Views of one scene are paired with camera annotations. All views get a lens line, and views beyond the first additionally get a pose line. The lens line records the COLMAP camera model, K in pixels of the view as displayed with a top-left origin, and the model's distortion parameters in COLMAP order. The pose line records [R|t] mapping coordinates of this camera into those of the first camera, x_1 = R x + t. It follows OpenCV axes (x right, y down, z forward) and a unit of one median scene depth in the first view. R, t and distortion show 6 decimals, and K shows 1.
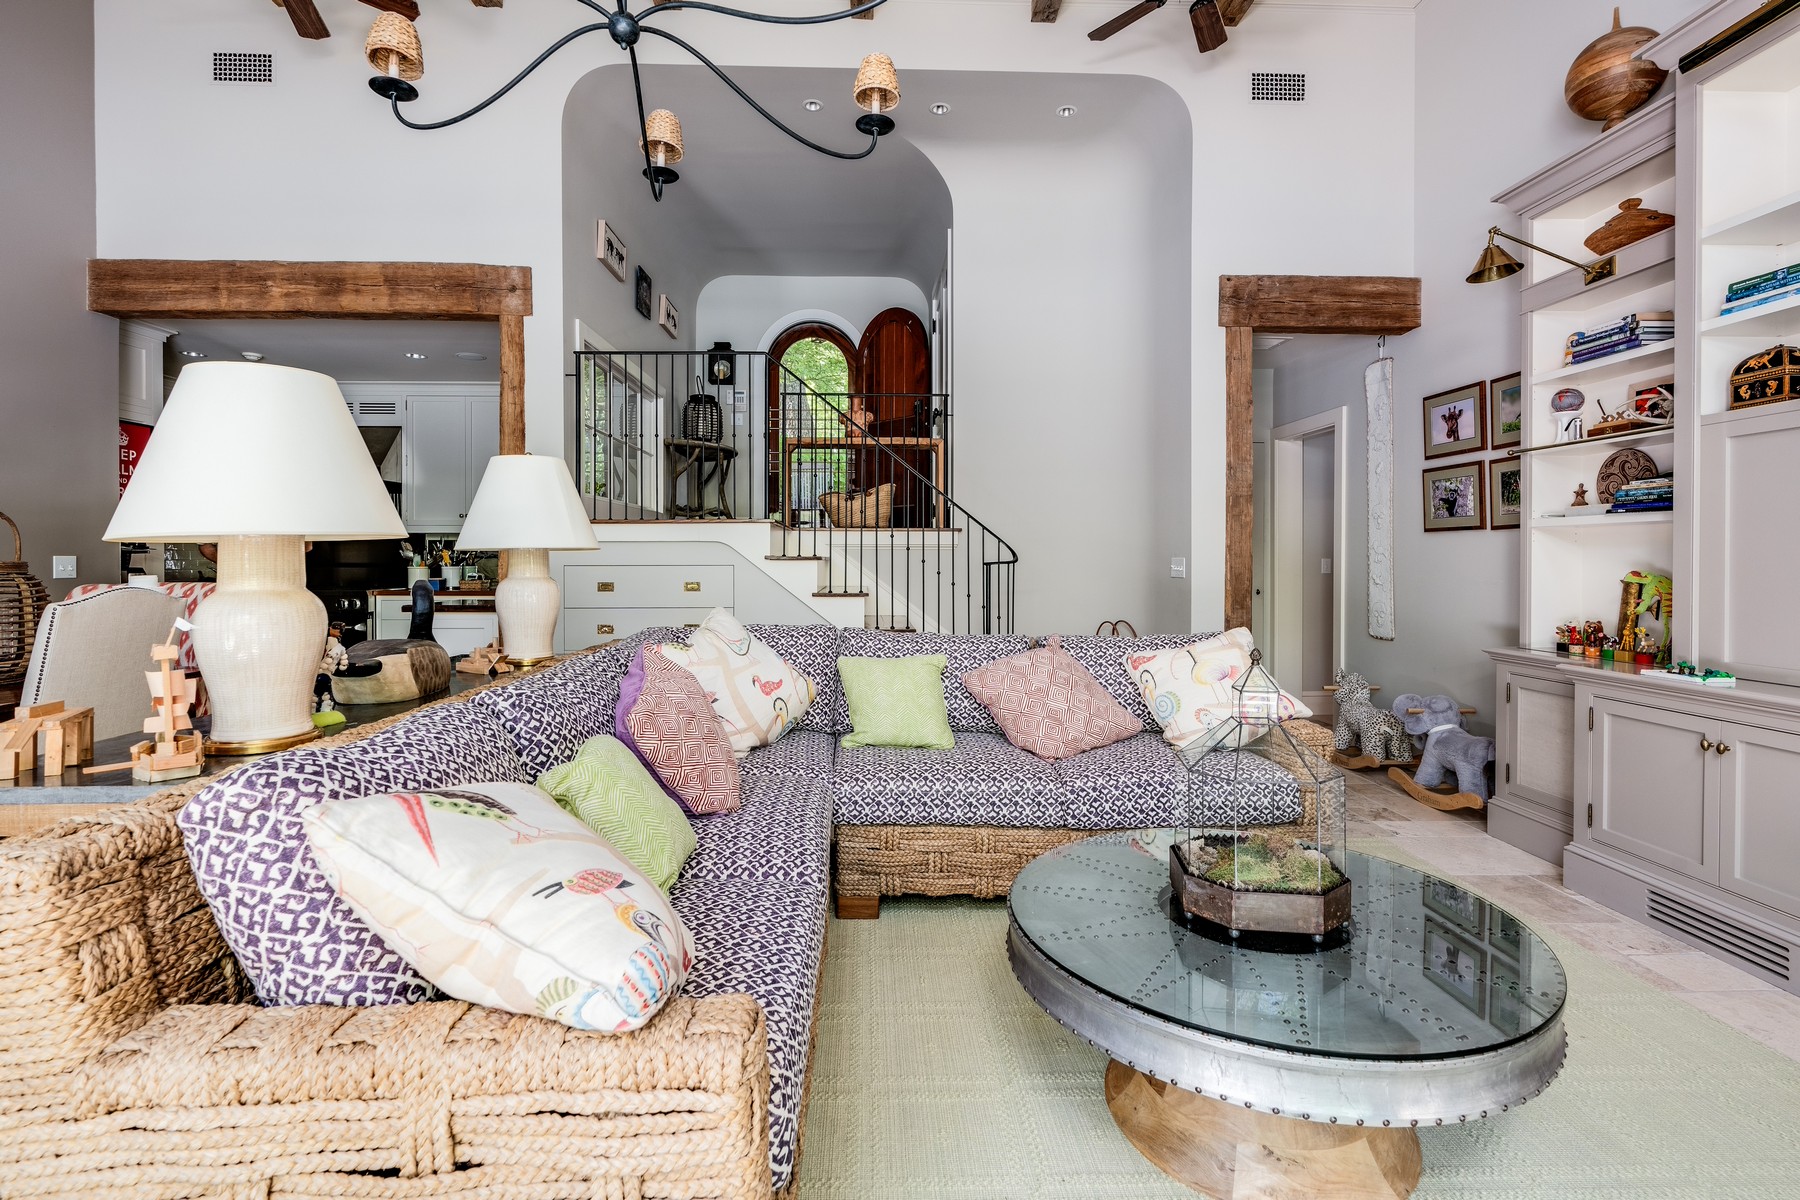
lens RADIAL K [[836.6, 0, 916.5], [0, 836.6, 572.6], [0, 0, 1]] dist [0.002086, 0.000656]
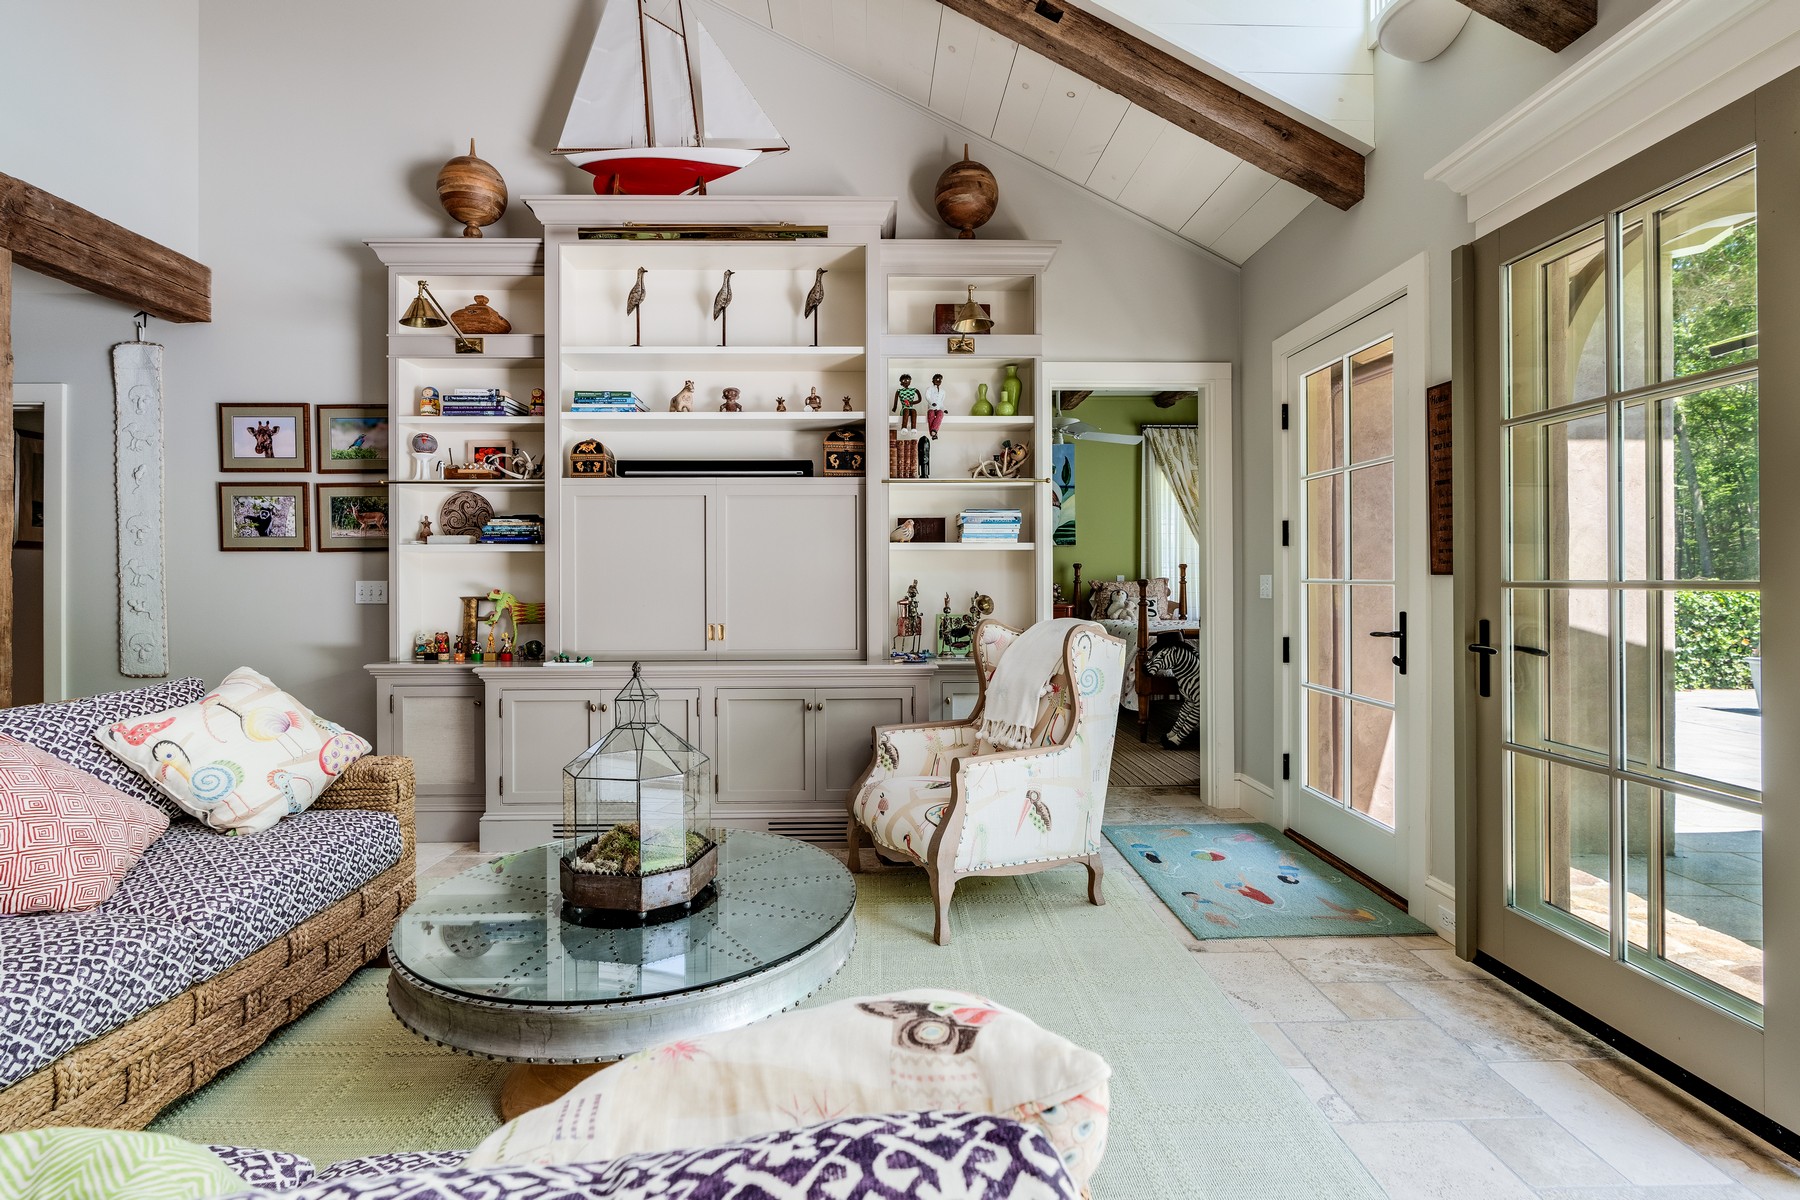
lens RADIAL K [[836.6, 0, 899.6], [0, 836.6, 580.7], [0, 0, 1]] dist [0.002086, 0.000656]
pose [[0.024509, -0.005584, 0.999684, -0.318933], [0.020143, 0.999784, 0.005091, -0.007309], [-0.999497, 0.020012, 0.024616, 0.276837]]
